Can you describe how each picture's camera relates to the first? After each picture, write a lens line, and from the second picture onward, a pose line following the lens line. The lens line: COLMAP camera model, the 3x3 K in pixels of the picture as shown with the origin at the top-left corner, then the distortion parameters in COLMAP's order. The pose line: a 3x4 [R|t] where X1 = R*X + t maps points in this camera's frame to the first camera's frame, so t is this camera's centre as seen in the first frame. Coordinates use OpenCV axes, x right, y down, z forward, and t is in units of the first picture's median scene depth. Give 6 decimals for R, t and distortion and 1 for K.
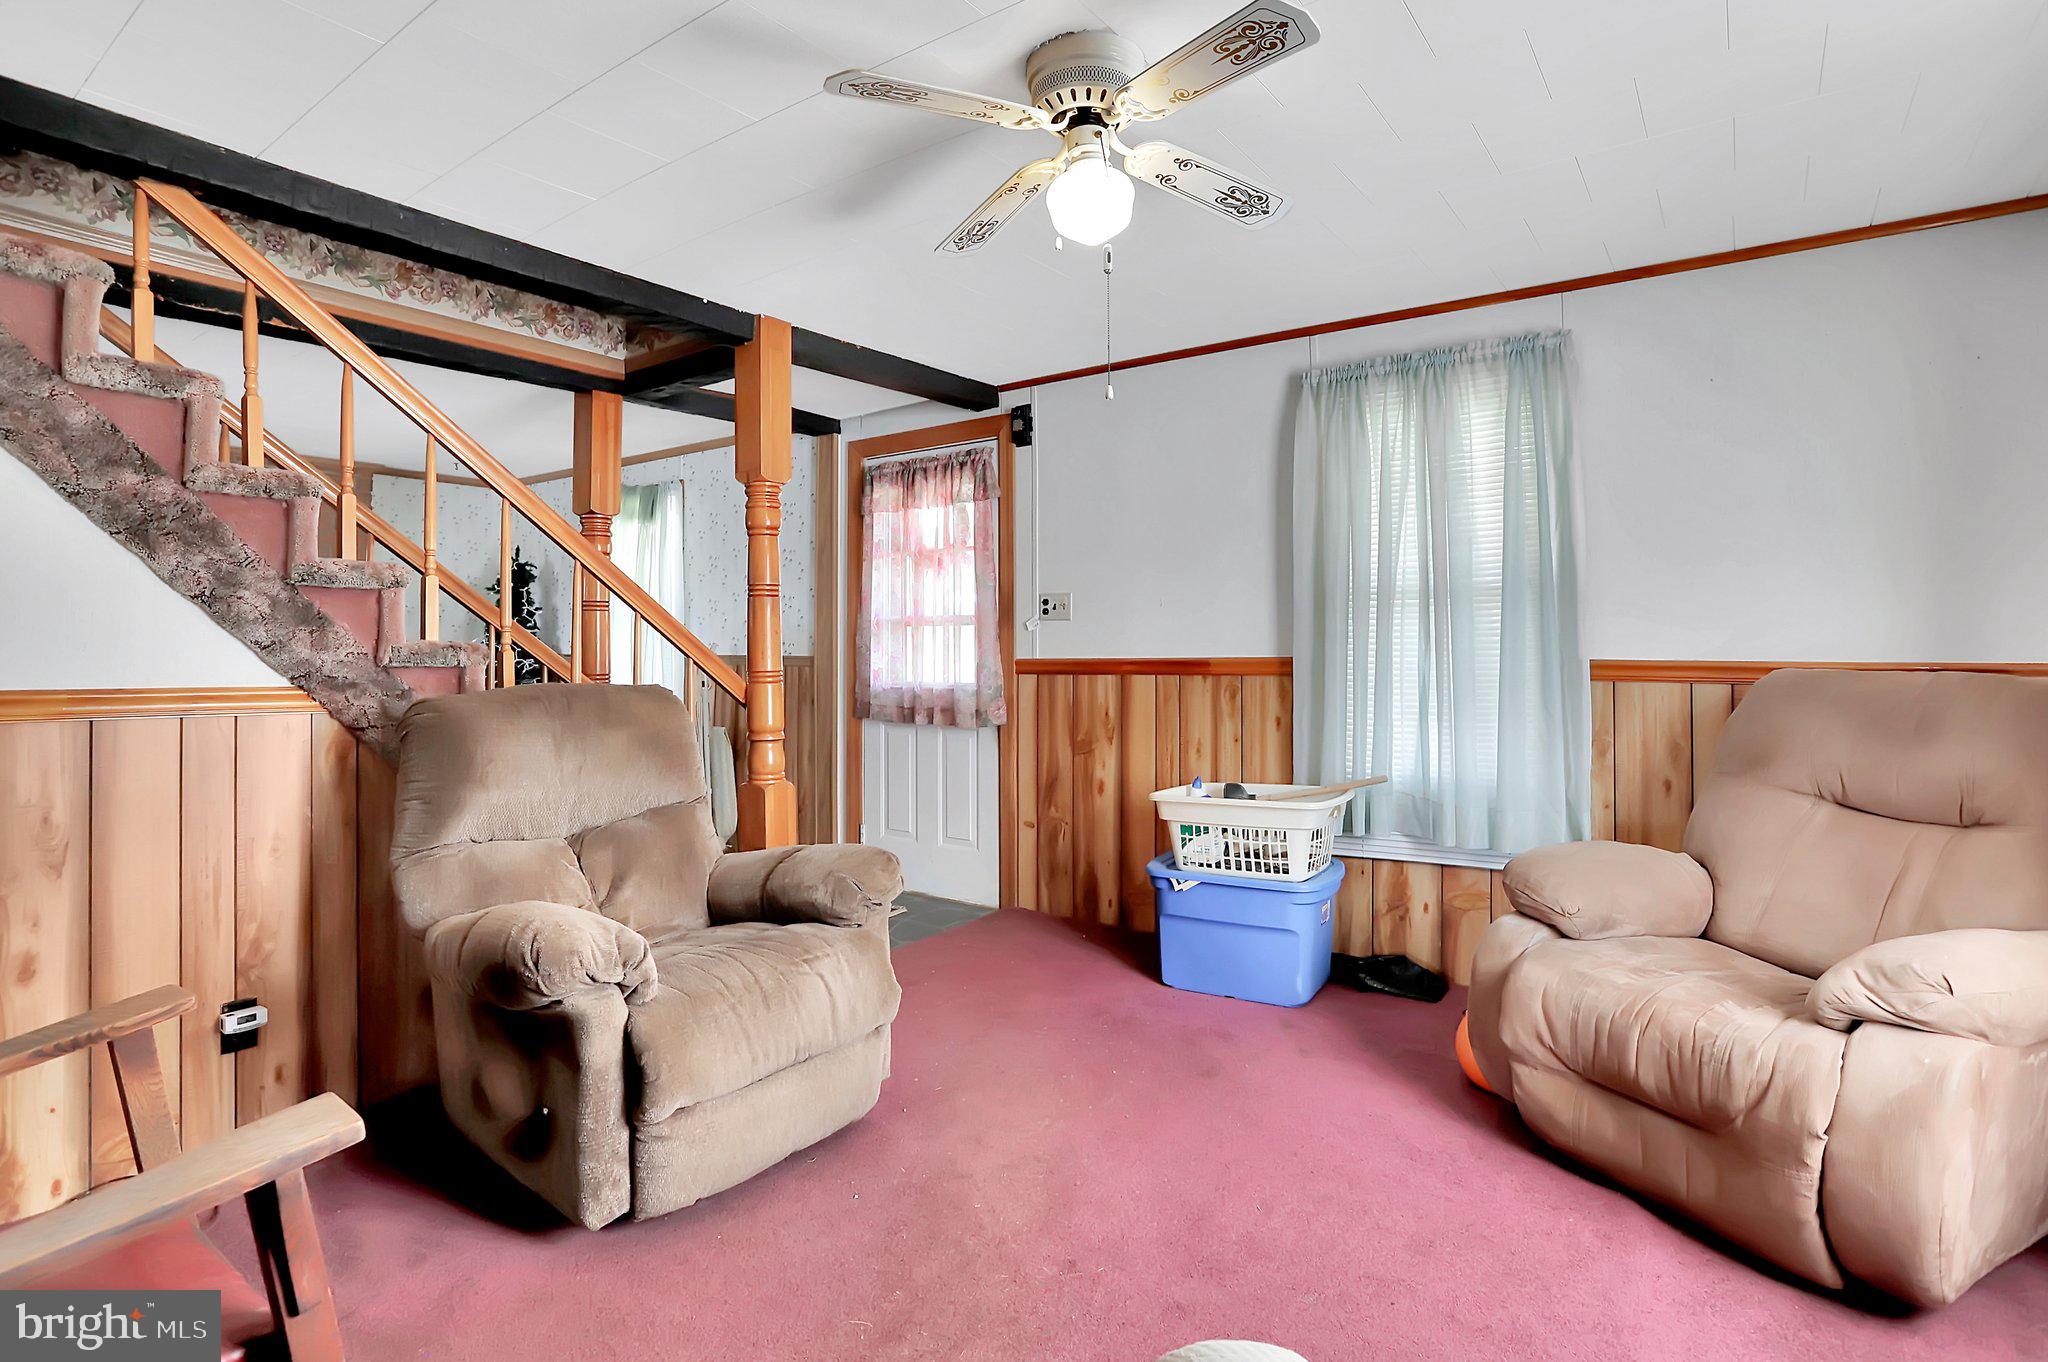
lens RADIAL K [[1074.7, 0, 1028.2], [0, 1074.7, 647.3], [0, 0, 1]] dist [-0.004270, -0.000526]
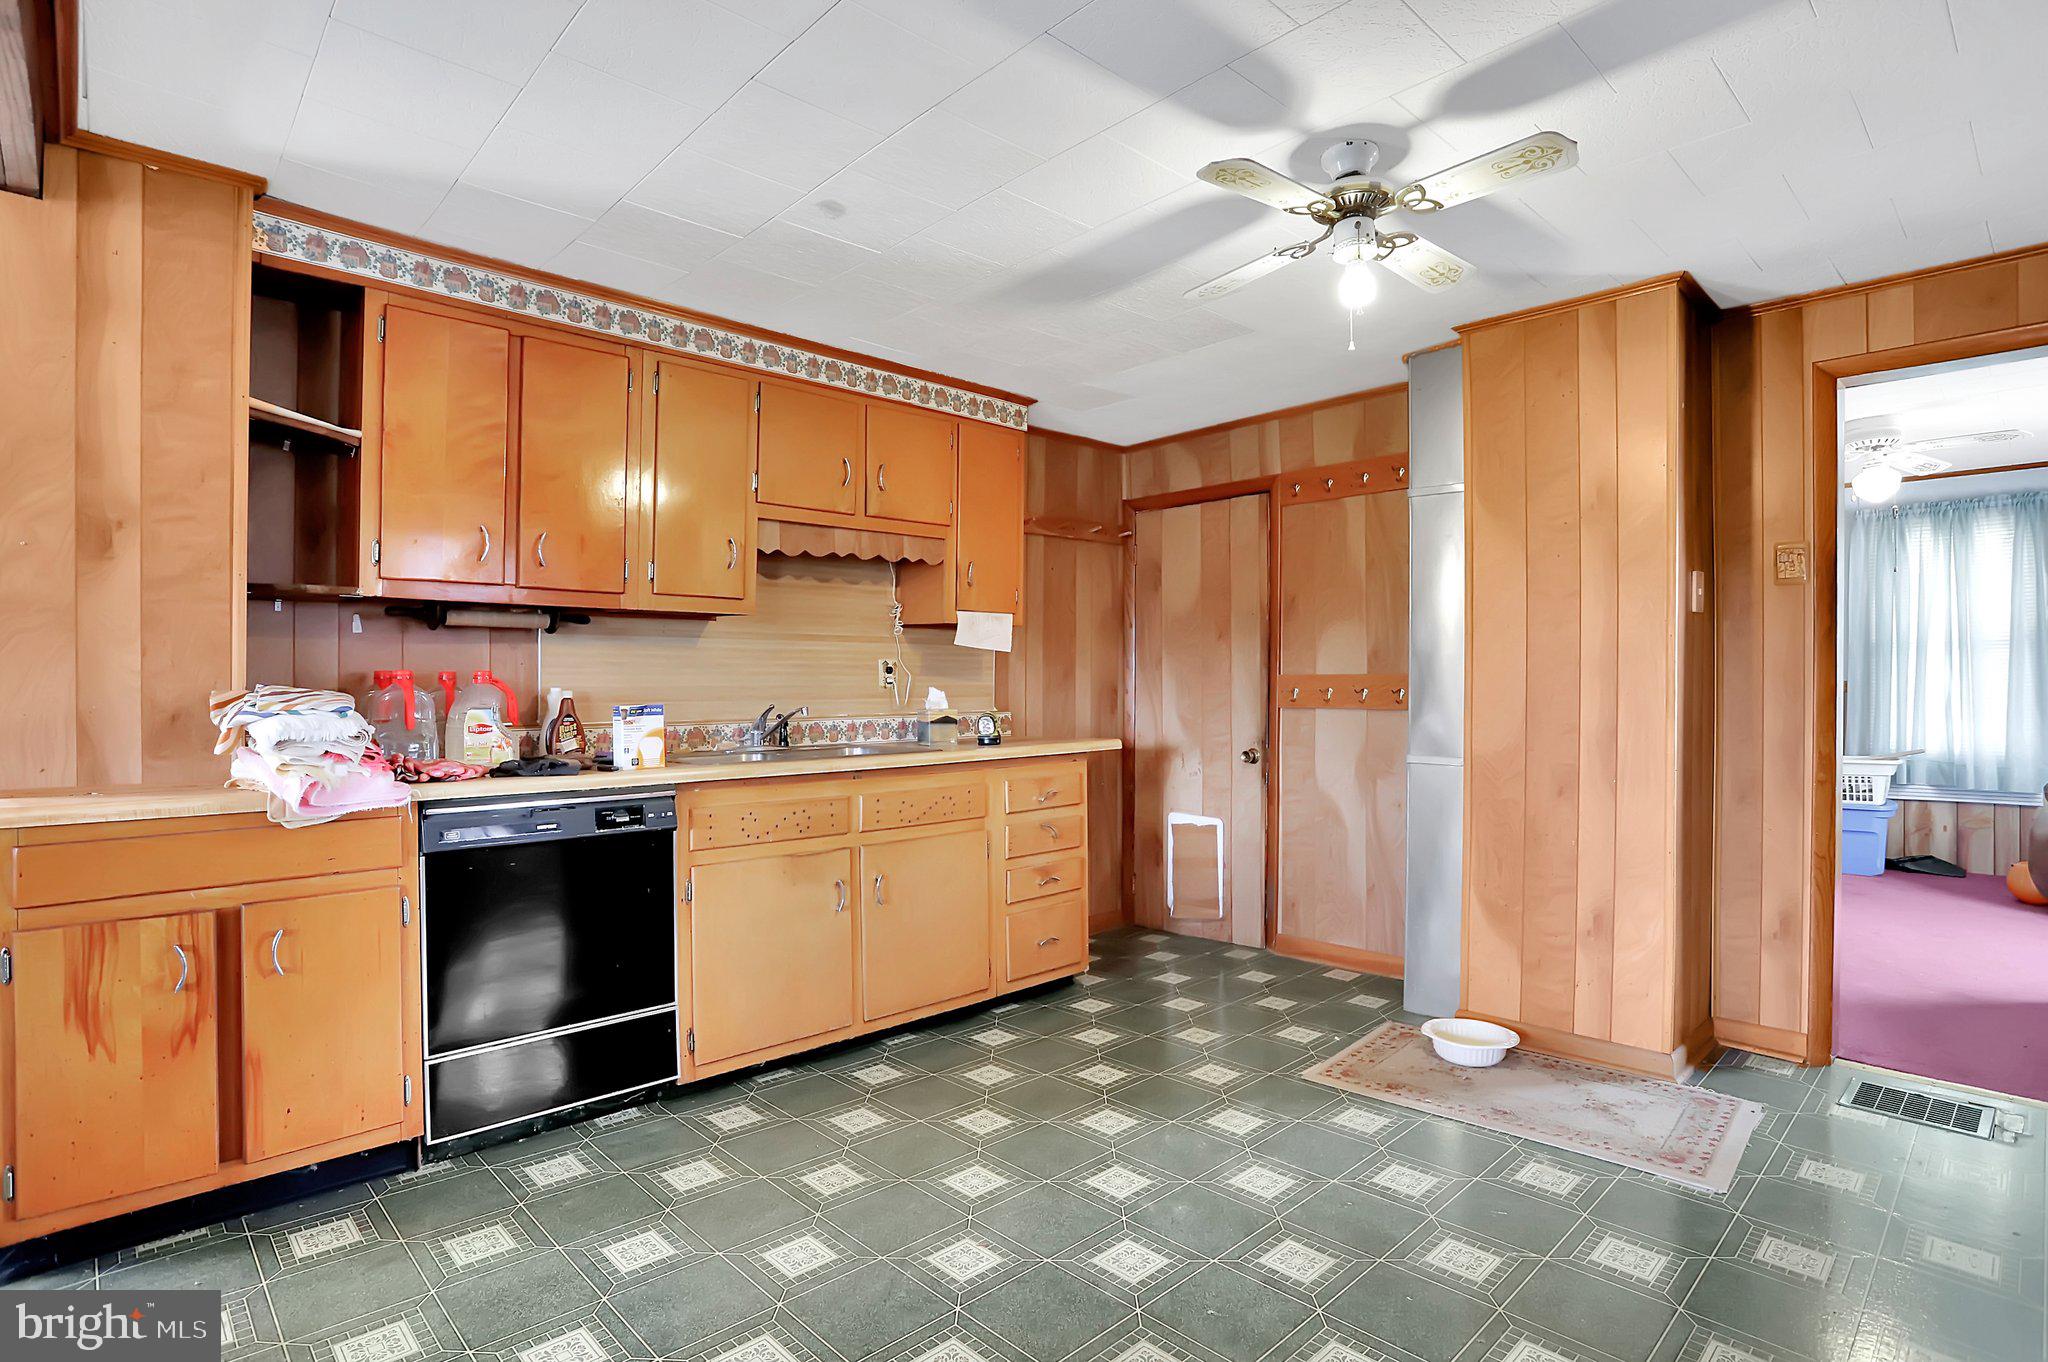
lens RADIAL K [[1010.1, 0, 1024.0], [0, 1010.1, 681.0], [0, 0, 1]] dist [-0.046871, 0.019106]
pose [[0.975994, 0.001471, -0.217791, -0.728021], [0.000260, 0.999969, 0.007919, -0.001986], [0.217795, -0.007786, 0.975963, -0.846596]]
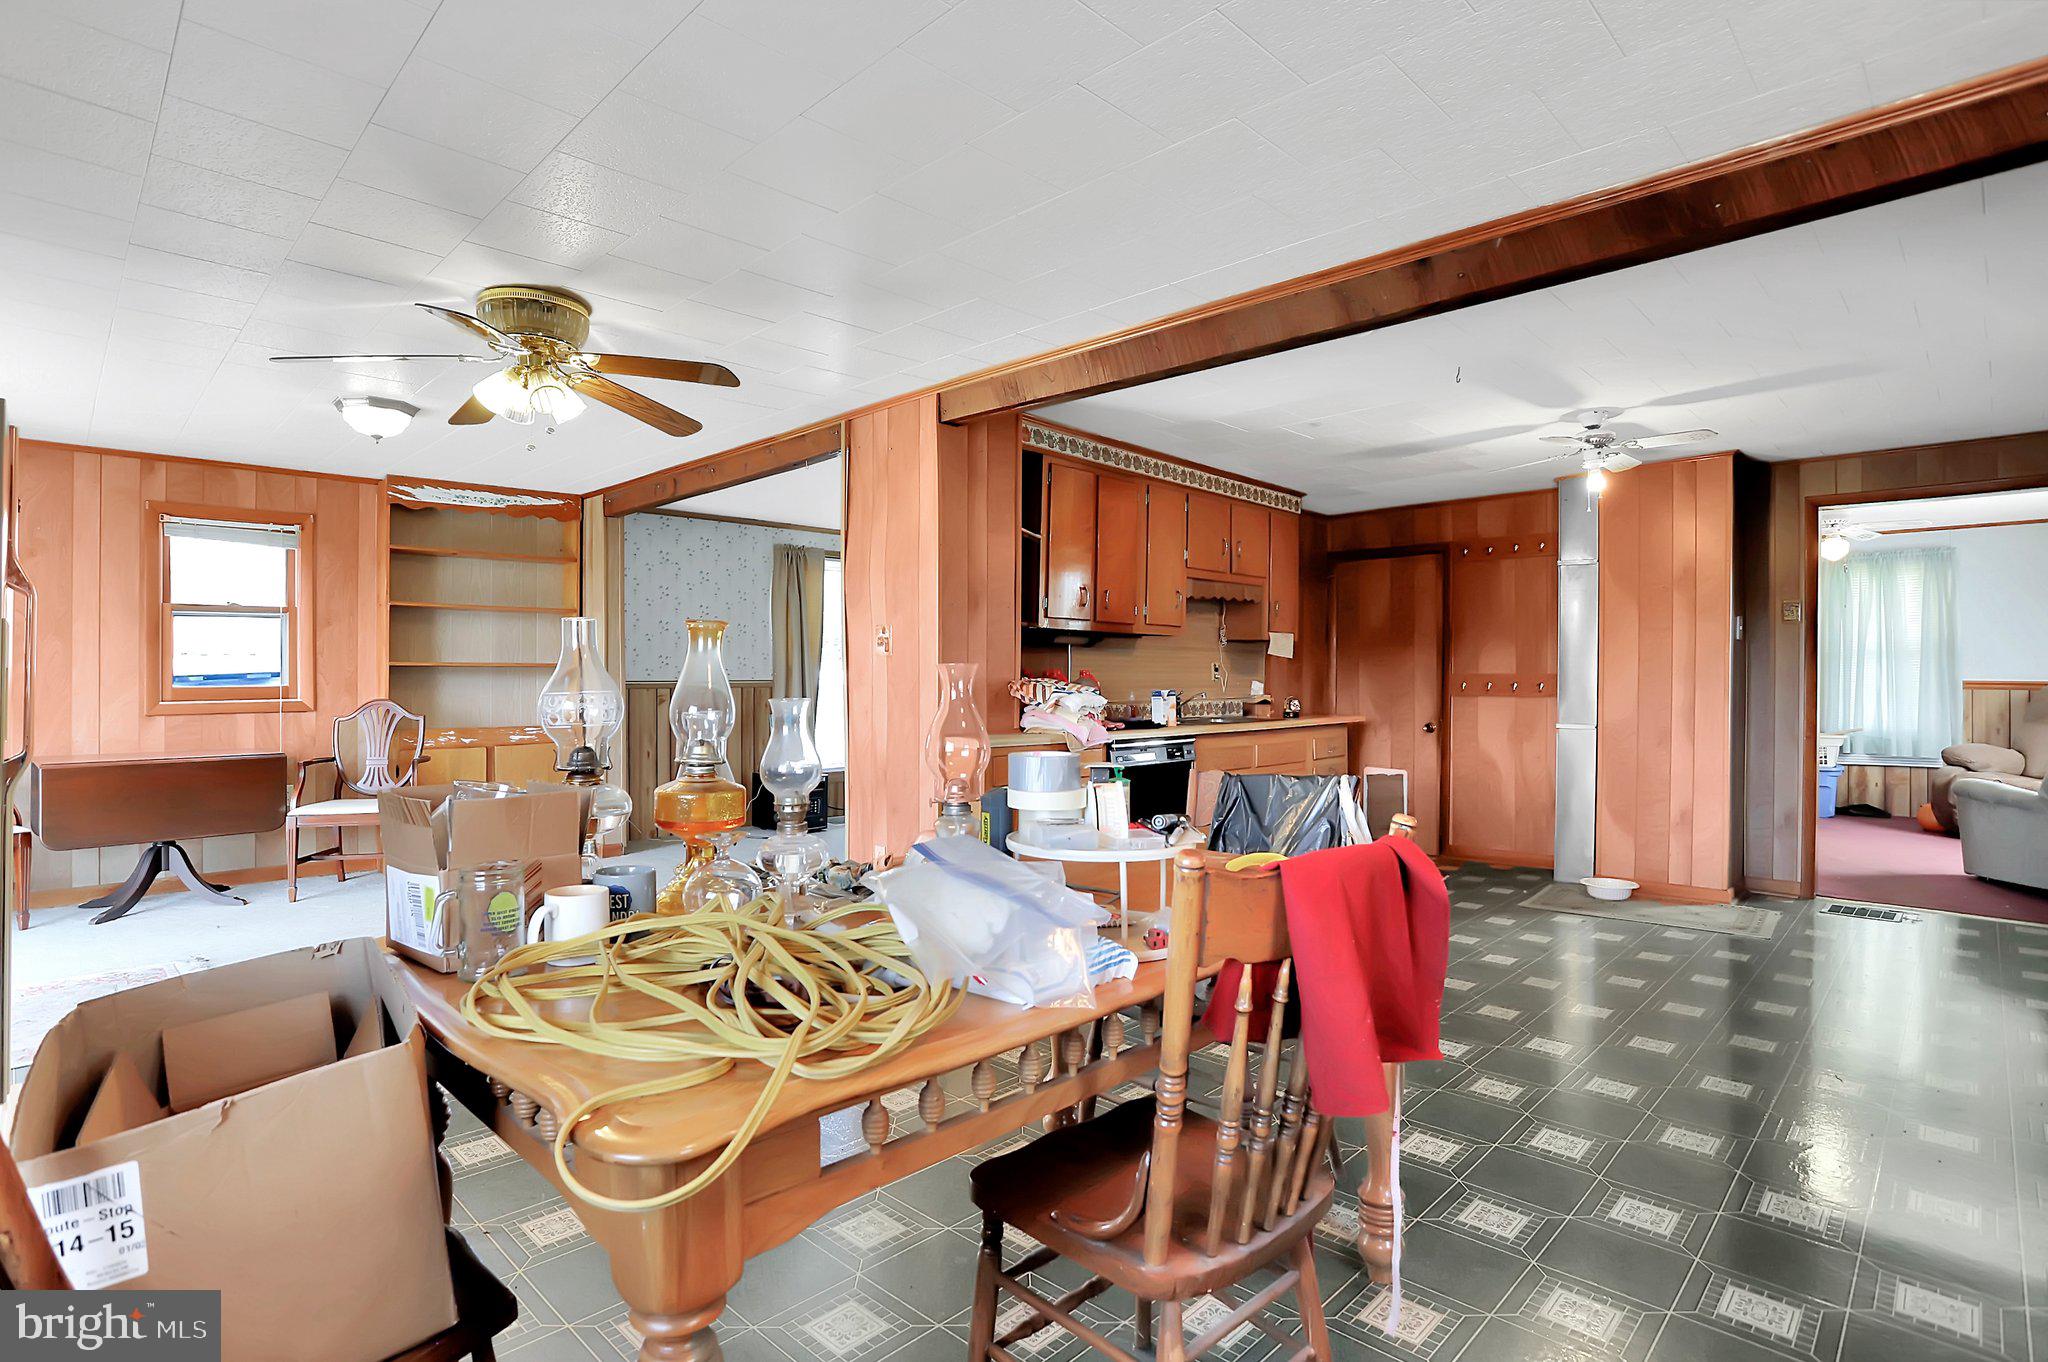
lens RADIAL K [[1033.0, 0, 1035.1], [0, 1033.0, 675.5], [0, 0, 1]] dist [-0.001565, 0.000606]
pose [[0.988717, 0.005925, -0.149680, -1.160986], [-0.004884, 0.999961, 0.007321, -0.006596], [0.149718, -0.006508, 0.988707, -1.576458]]
